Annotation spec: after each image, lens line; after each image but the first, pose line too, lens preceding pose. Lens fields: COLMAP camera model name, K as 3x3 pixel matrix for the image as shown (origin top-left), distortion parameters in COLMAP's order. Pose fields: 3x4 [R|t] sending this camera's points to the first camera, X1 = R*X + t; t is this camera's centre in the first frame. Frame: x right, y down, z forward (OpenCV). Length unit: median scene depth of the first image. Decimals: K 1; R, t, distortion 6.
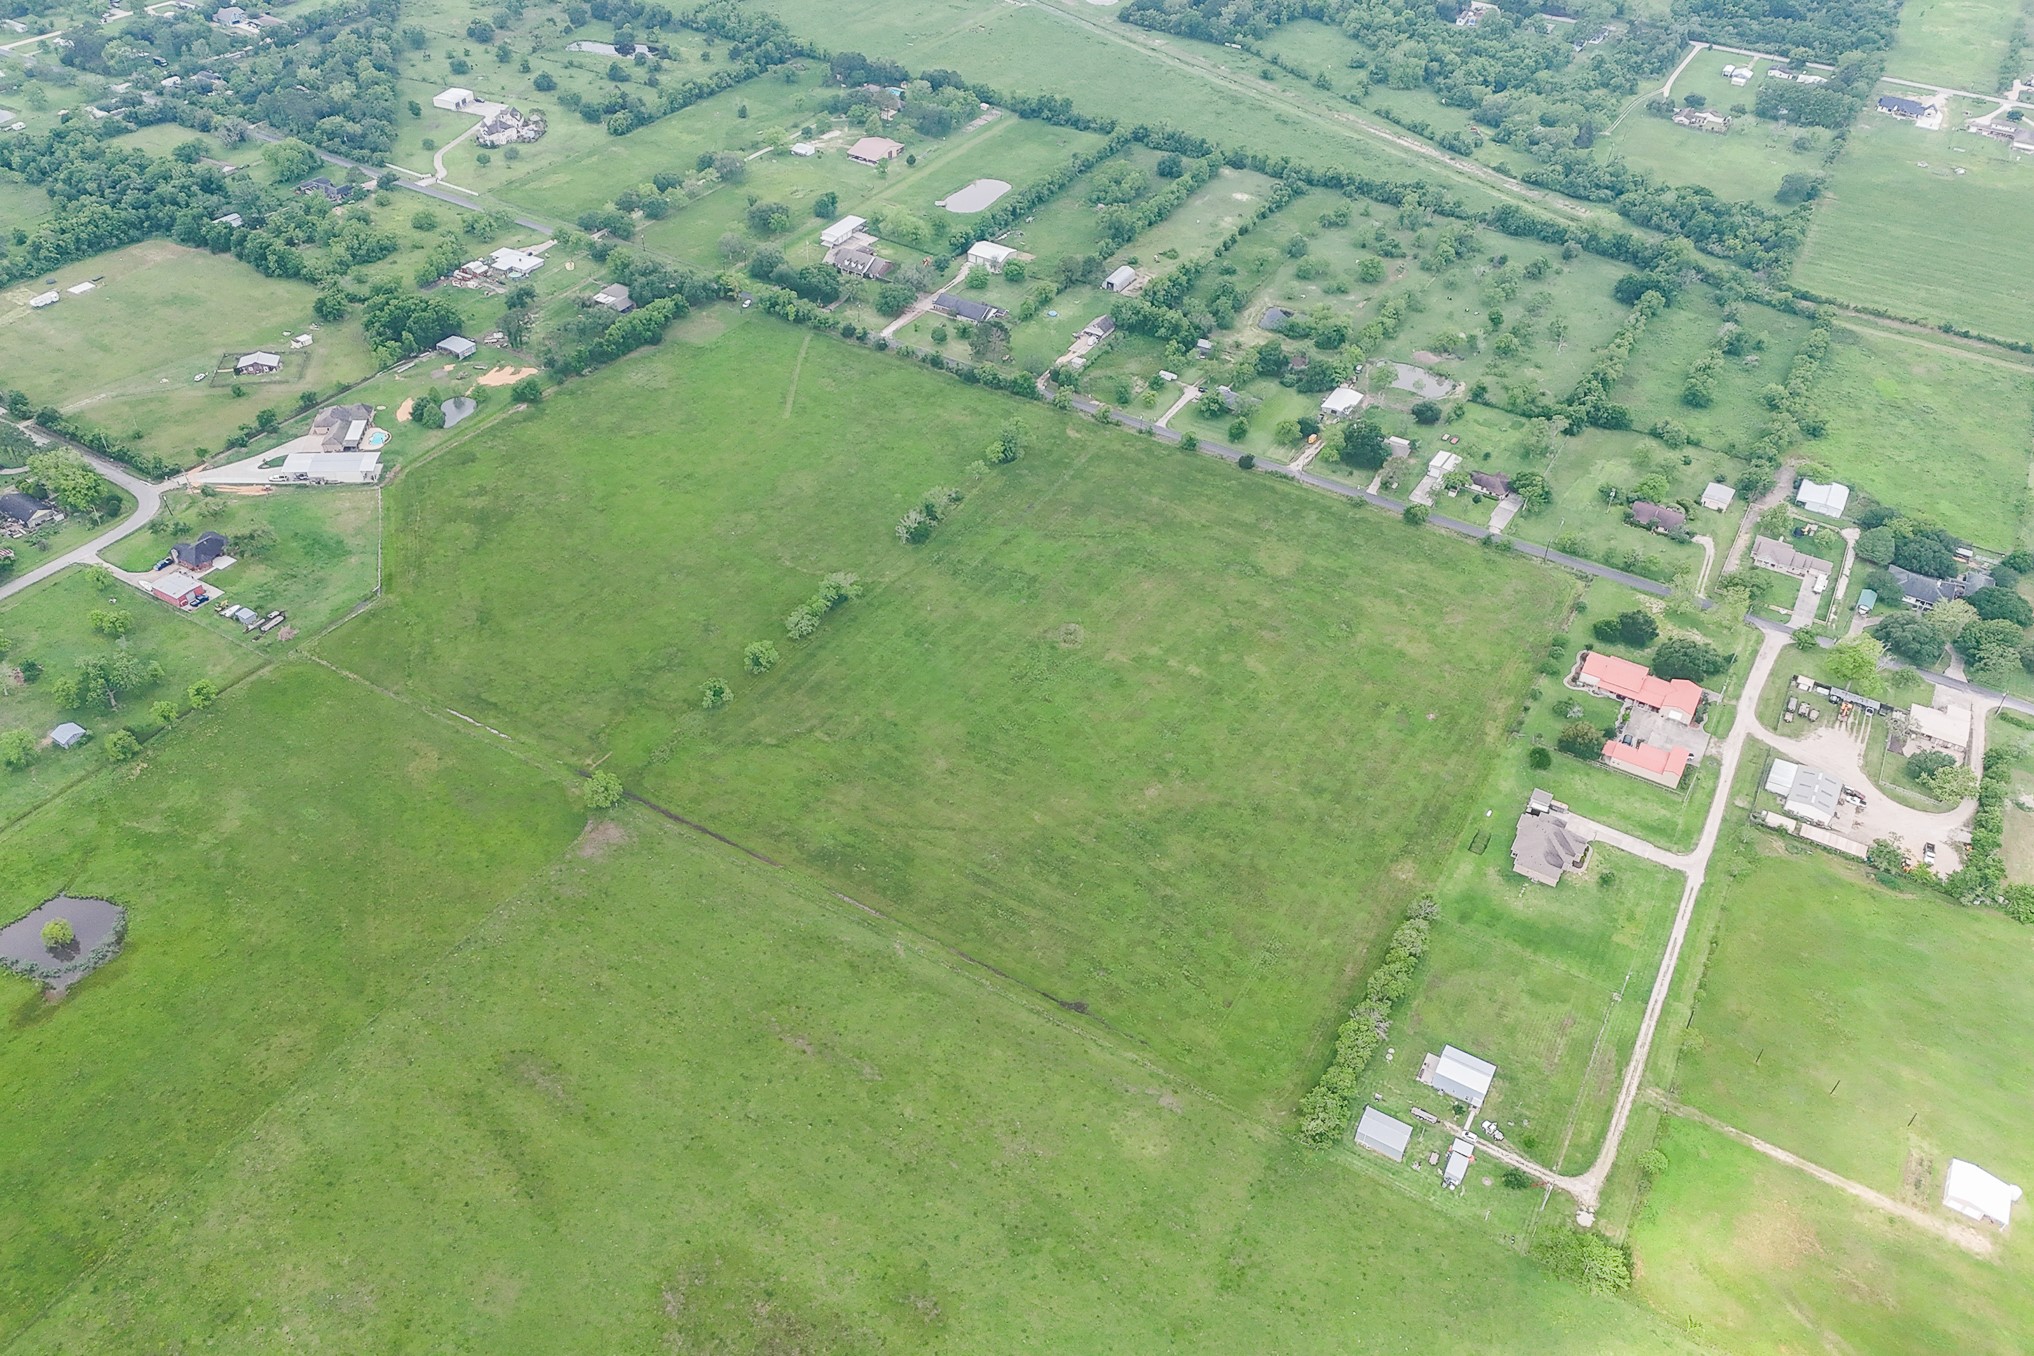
lens RADIAL K [[1557.9, 0, 1013.3], [0, 1557.9, 629.2], [0, 0, 1]] dist [0.077304, -0.071177]
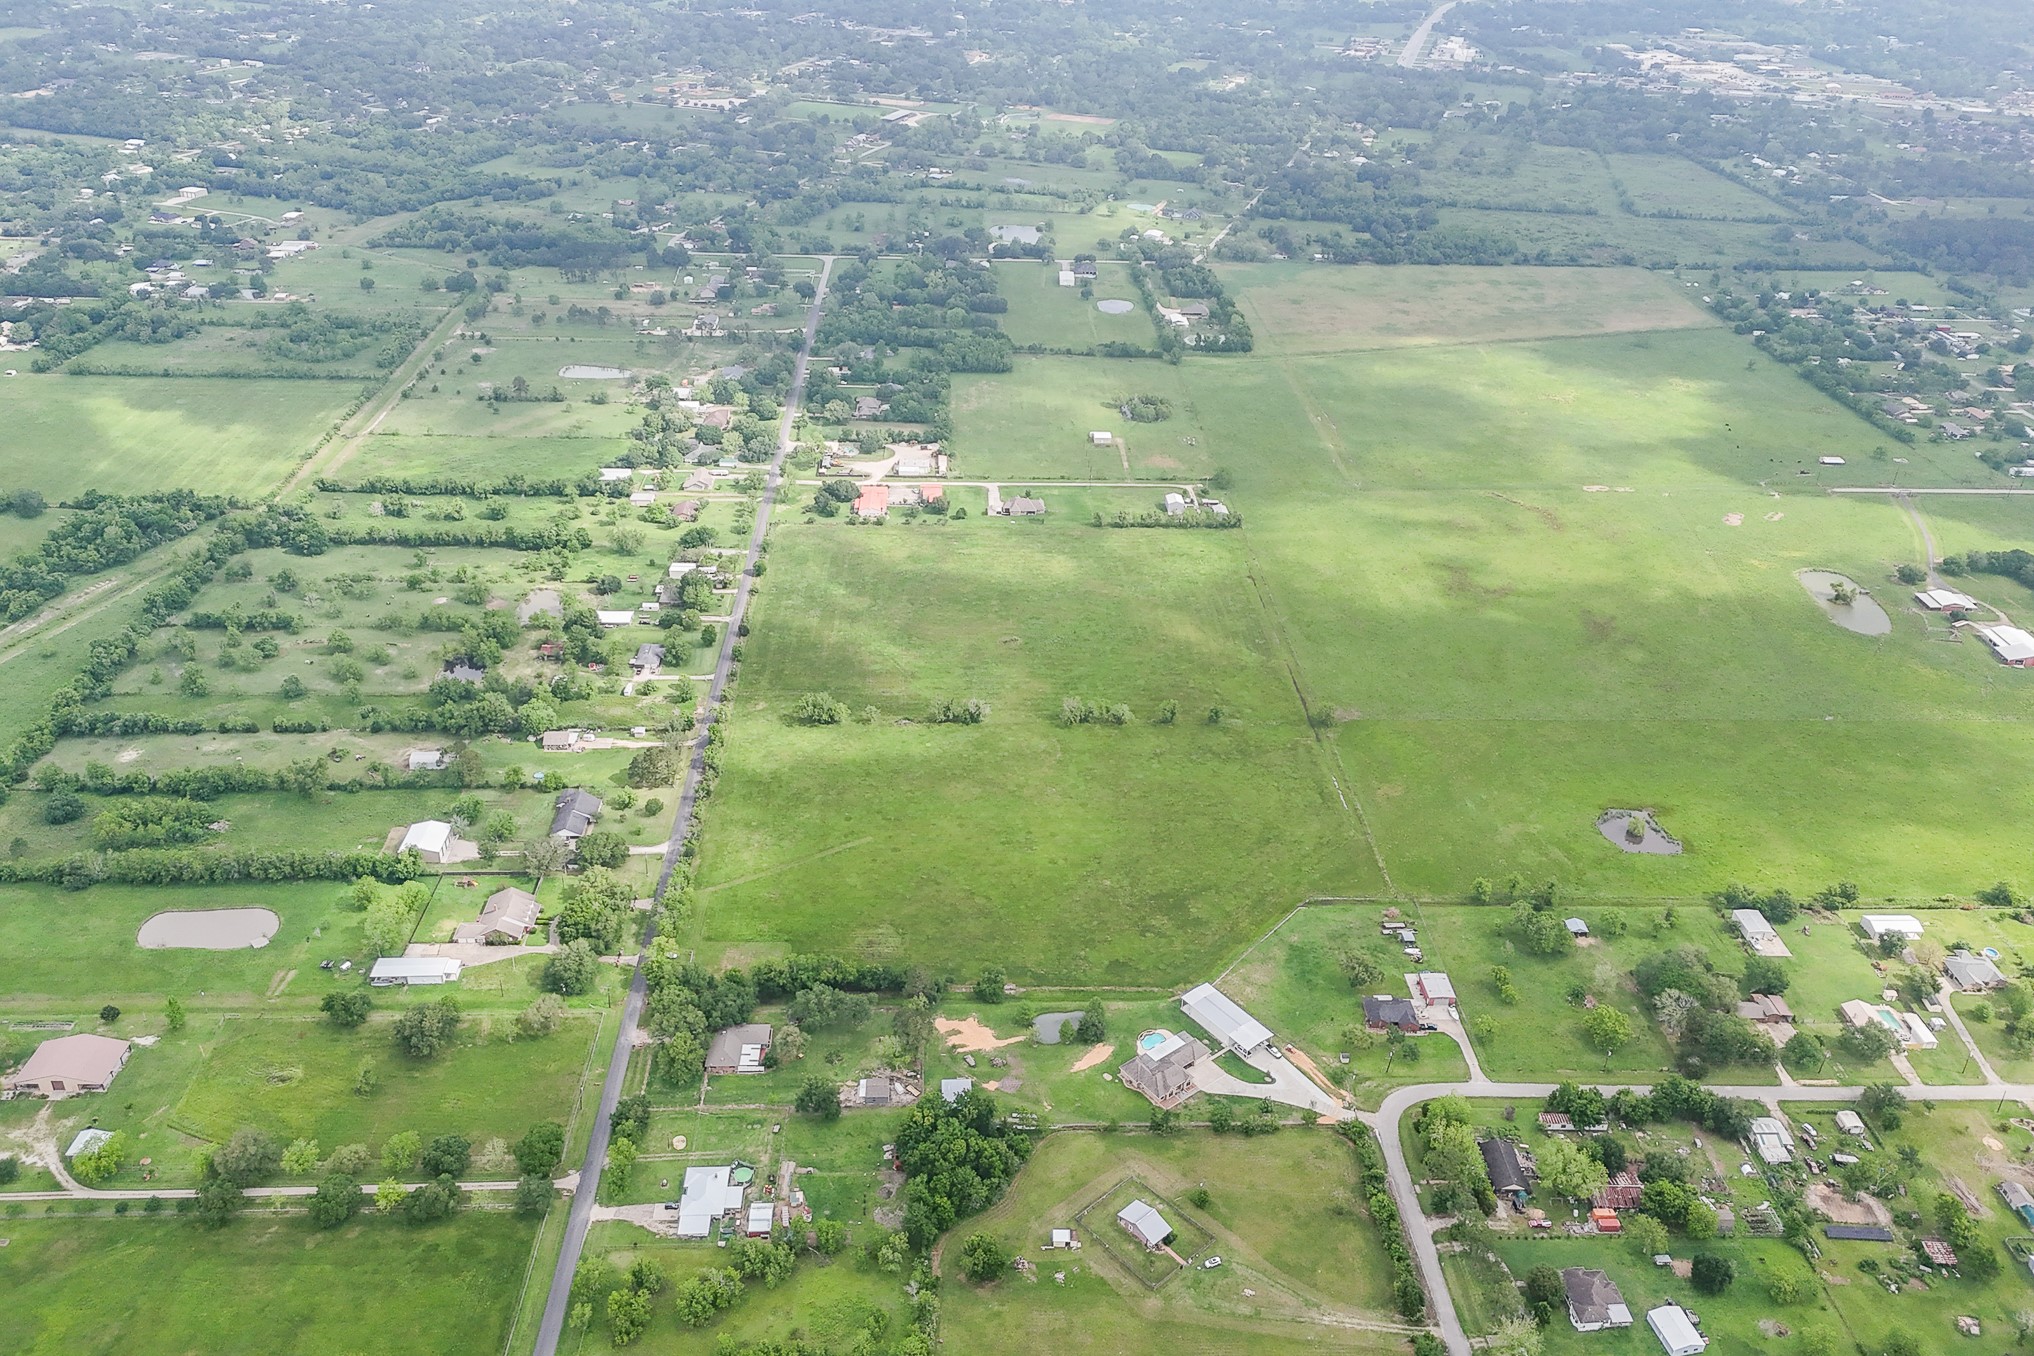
lens RADIAL K [[1557.9, 0, 1008.7], [0, 1557.9, 609.7], [0, 0, 1]] dist [0.077304, -0.071177]
pose [[-0.530114, -0.440786, 0.724353, -1.011350], [0.484293, 0.543825, 0.685358, -1.016822], [-0.696017, 0.714116, -0.074819, 1.073045]]
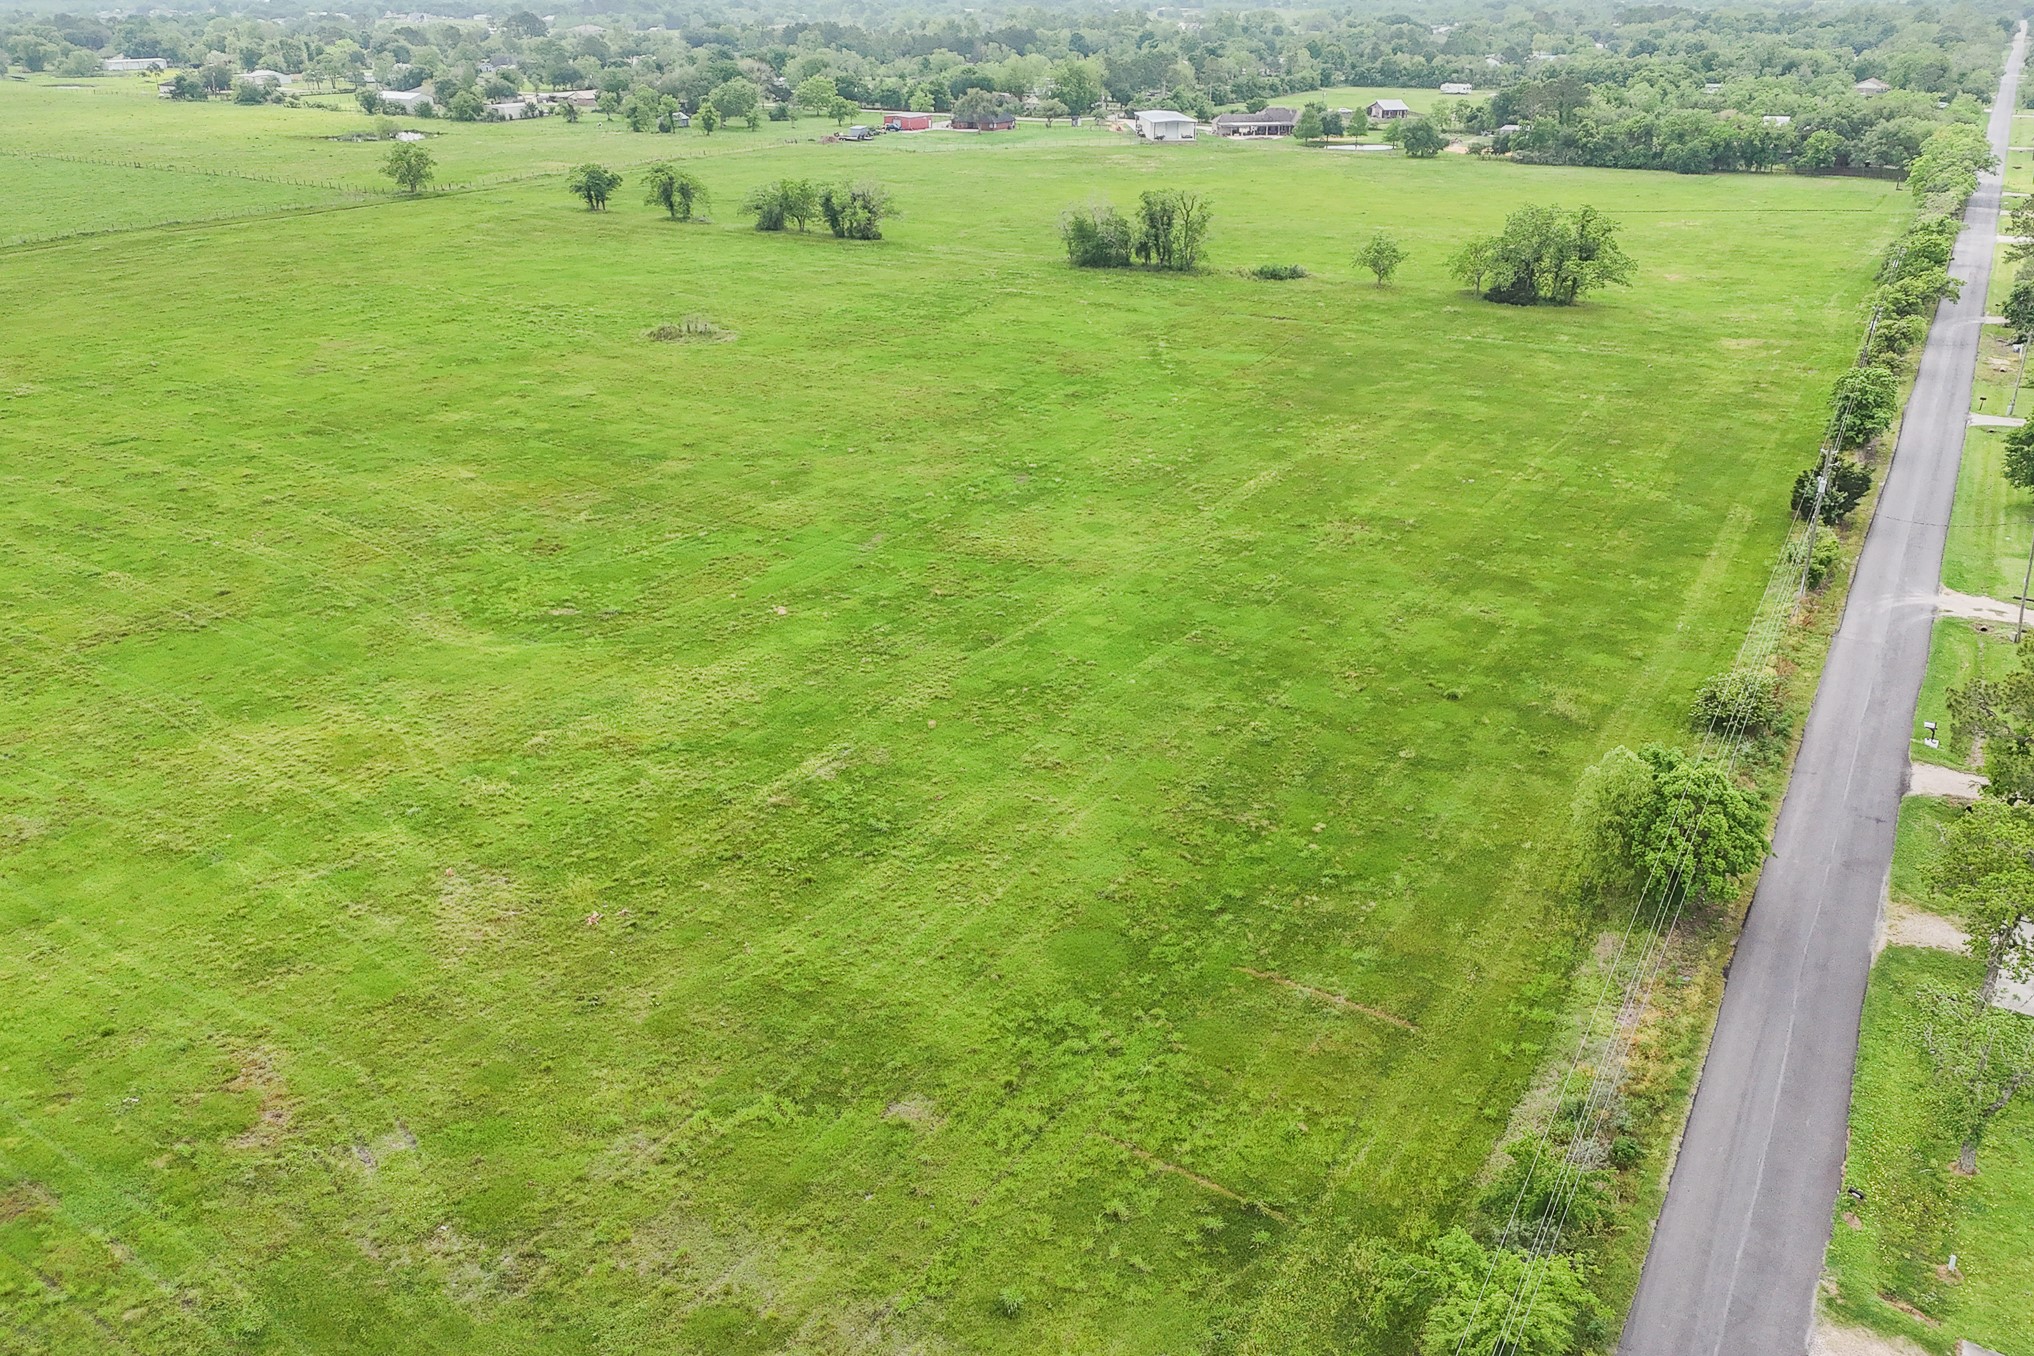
lens RADIAL K [[1557.9, 0, 1021.8], [0, 1557.9, 602.0], [0, 0, 1]] dist [0.077304, -0.071177]
pose [[-0.008958, 0.331212, -0.943514, 0.414627], [-0.616155, 0.741318, 0.266083, -0.098882], [0.787574, 0.583735, 0.197437, 1.011196]]
